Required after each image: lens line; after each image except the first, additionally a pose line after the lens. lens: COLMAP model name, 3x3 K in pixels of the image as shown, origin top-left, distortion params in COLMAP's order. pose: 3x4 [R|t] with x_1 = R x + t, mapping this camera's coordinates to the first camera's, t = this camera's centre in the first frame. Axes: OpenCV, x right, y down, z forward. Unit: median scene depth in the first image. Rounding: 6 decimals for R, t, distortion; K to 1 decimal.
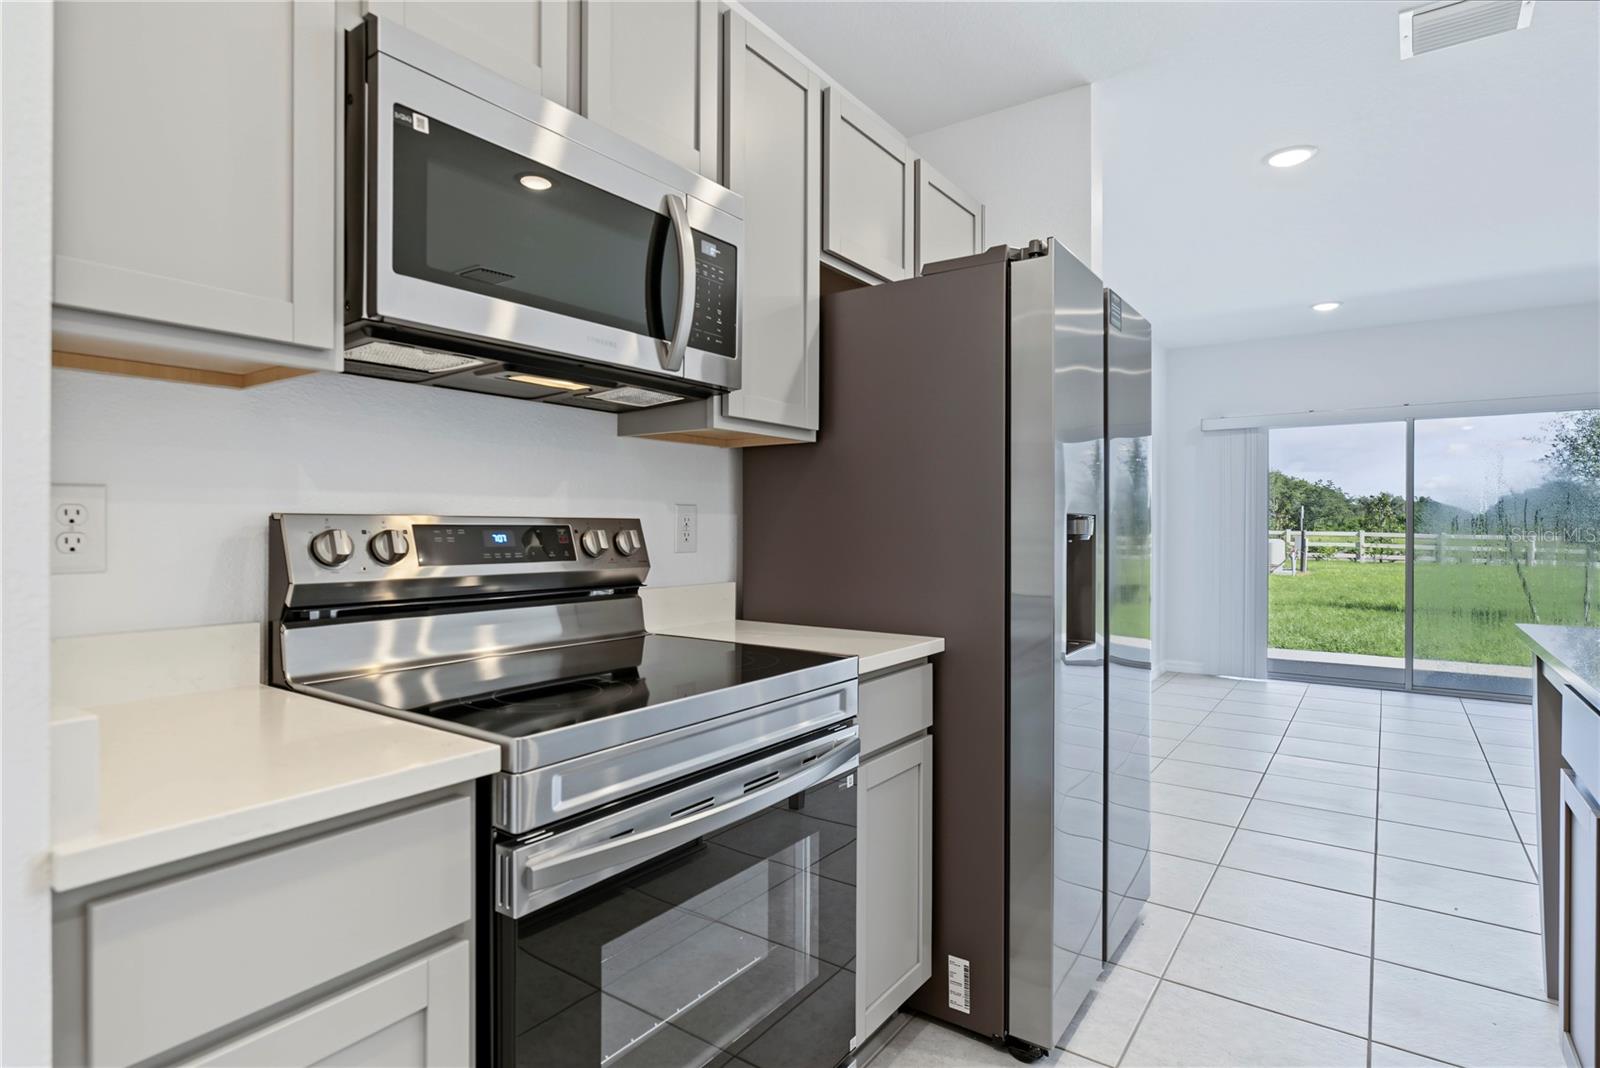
lens RADIAL K [[833.3, 0, 790.3], [0, 833.3, 530.6], [0, 0, 1]] dist [-0.004747, 0.001670]
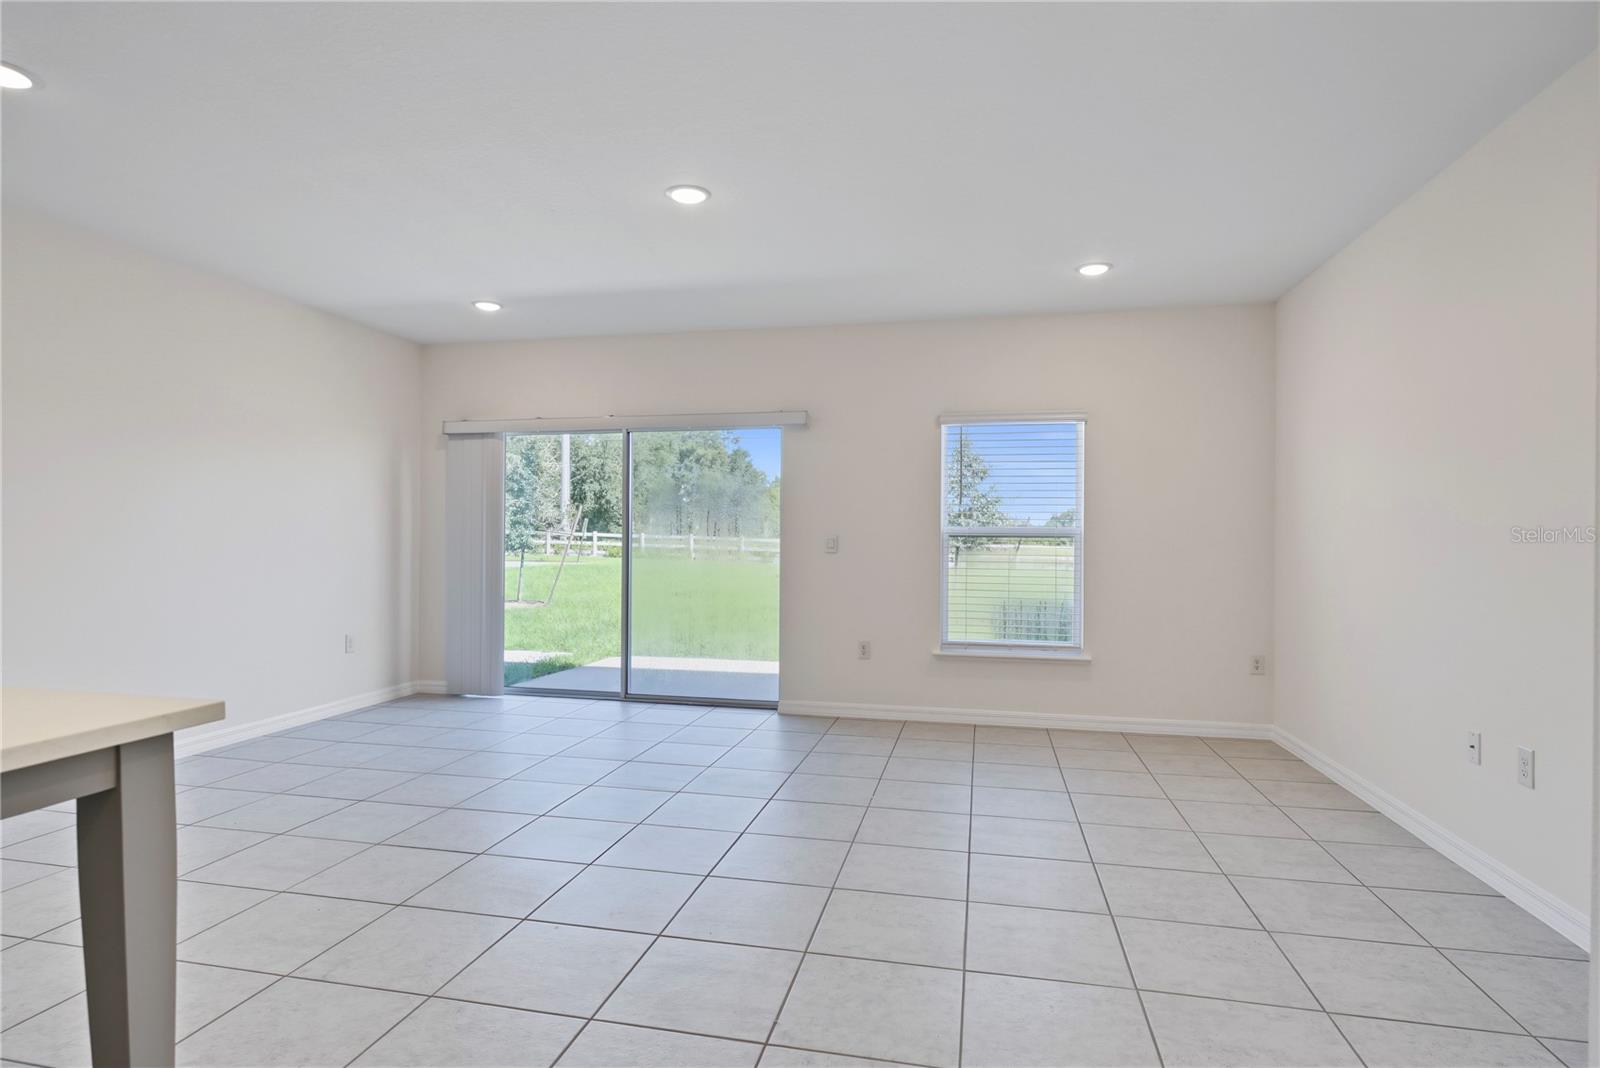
lens RADIAL K [[833.3, 0, 797.7], [0, 833.3, 540.1], [0, 0, 1]] dist [-0.004747, 0.001670]
pose [[0.921035, 0.002636, 0.389470, 0.824942], [-0.002749, 0.999996, -0.000265, -0.002003], [-0.389470, -0.000827, 0.921039, -0.025293]]
